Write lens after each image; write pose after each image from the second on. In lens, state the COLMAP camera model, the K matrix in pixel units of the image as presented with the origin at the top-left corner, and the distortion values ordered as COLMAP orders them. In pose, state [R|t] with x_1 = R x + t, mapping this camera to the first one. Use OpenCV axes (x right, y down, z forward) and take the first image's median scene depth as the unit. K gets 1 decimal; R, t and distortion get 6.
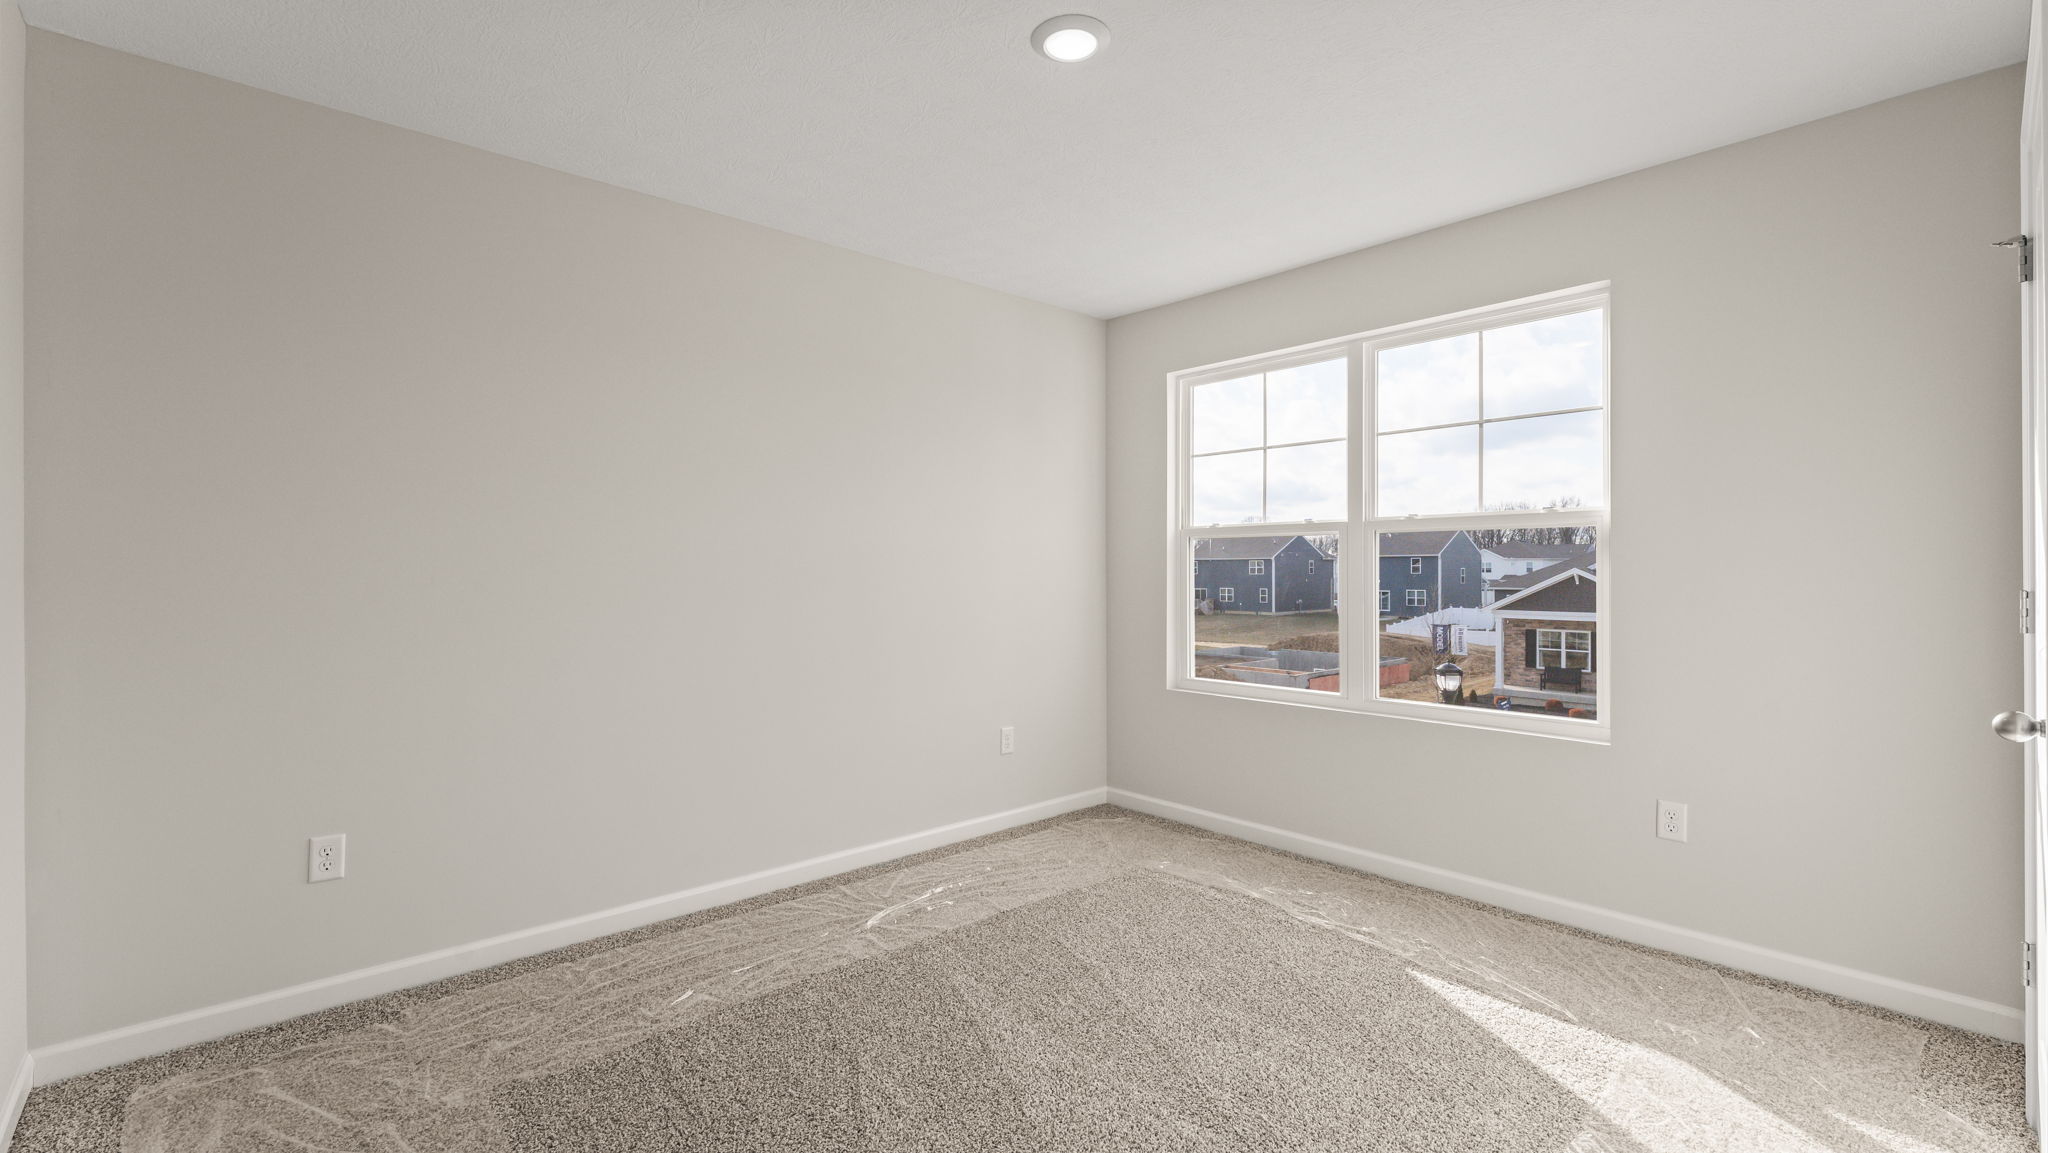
lens RADIAL K [[843.4, 0, 985.3], [0, 843.4, 576.6], [0, 0, 1]] dist [-0.003507, 0.000115]
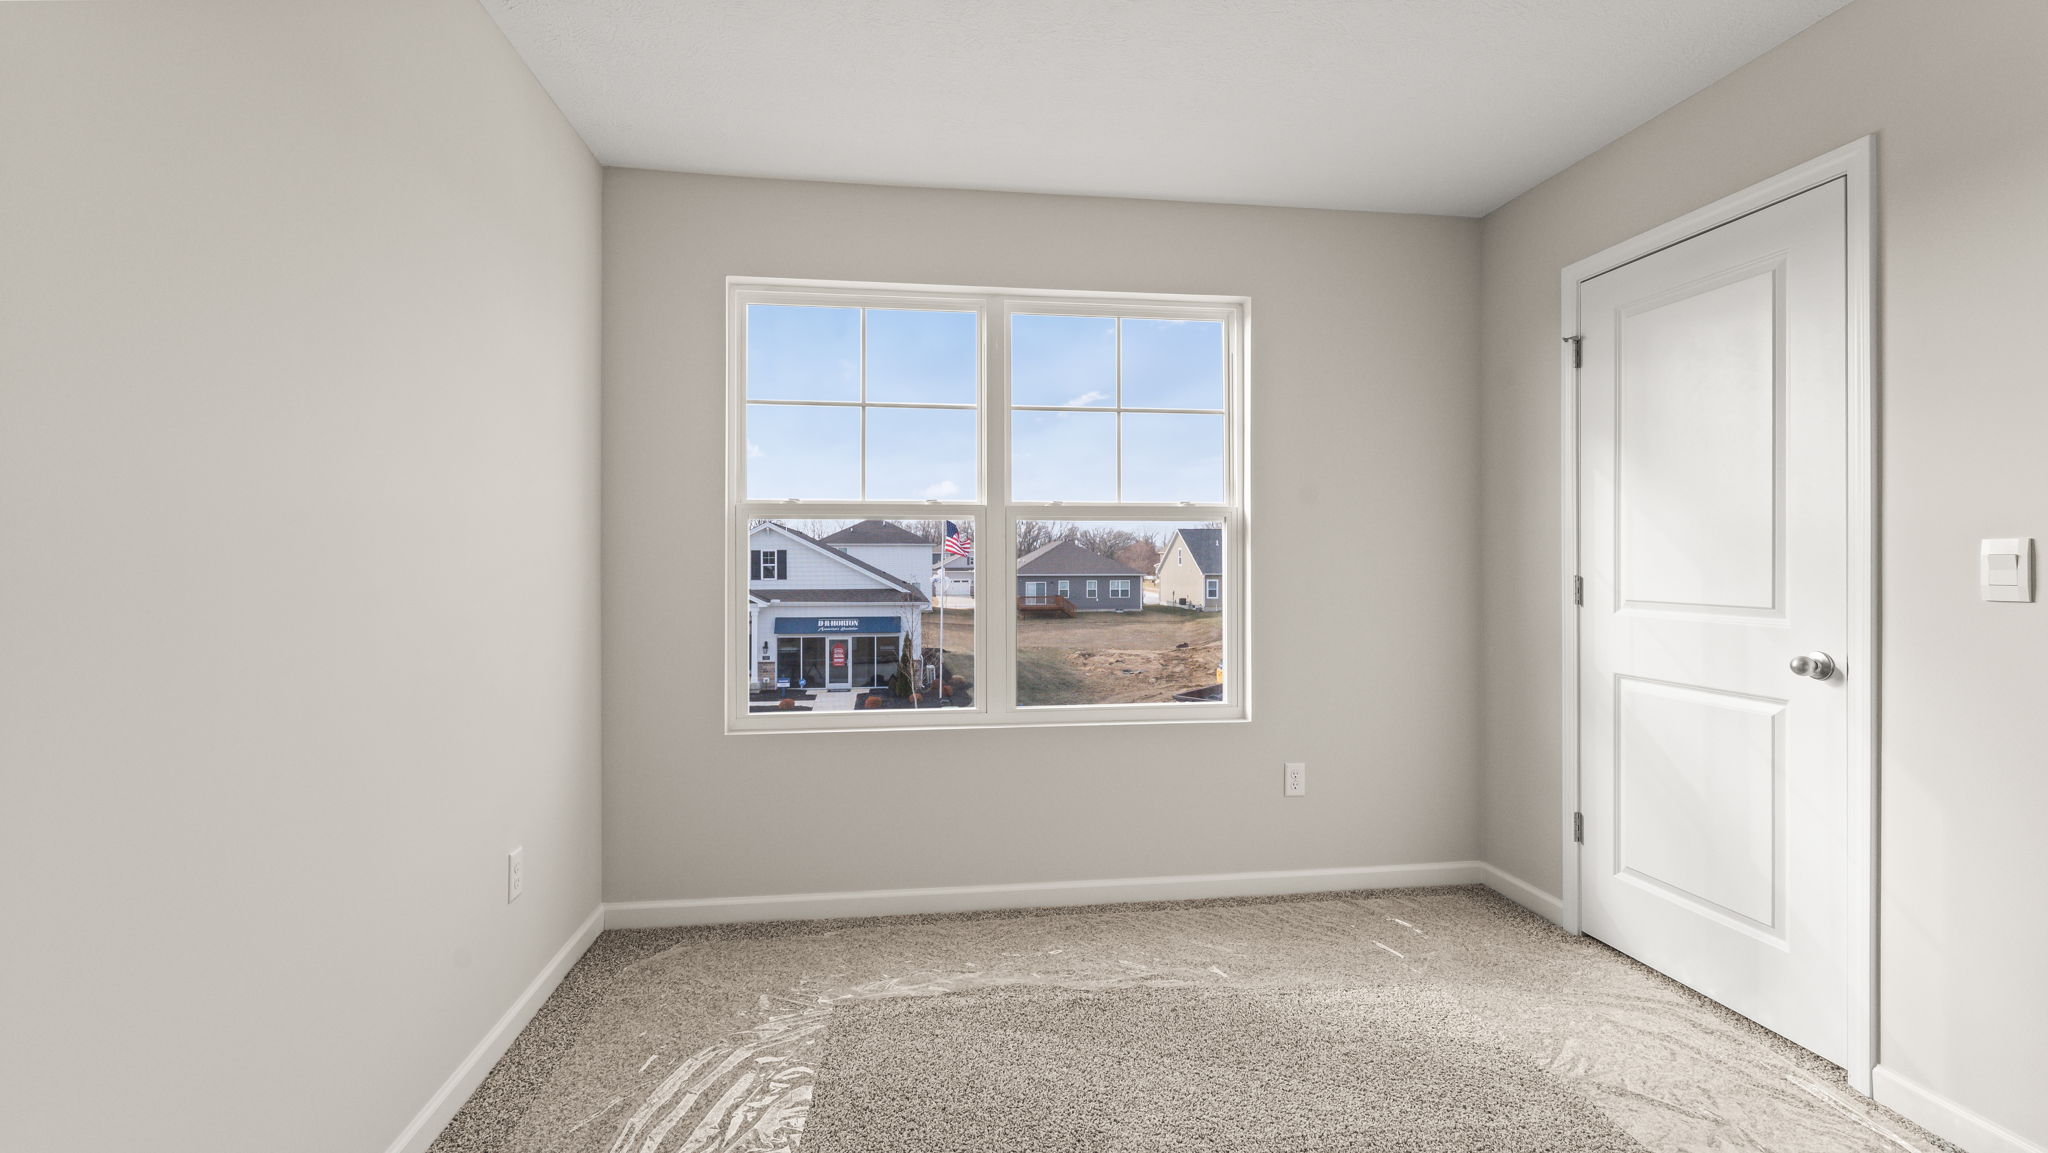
lens RADIAL K [[975.9, 0, 1037.2], [0, 975.9, 563.1], [0, 0, 1]] dist [0.020270, 0.000086]
pose [[0.550657, -0.000798, 0.834732, -0.399984], [0.007338, 0.999966, -0.003885, -0.002604], [-0.834700, 0.008265, 0.550643, 0.447447]]
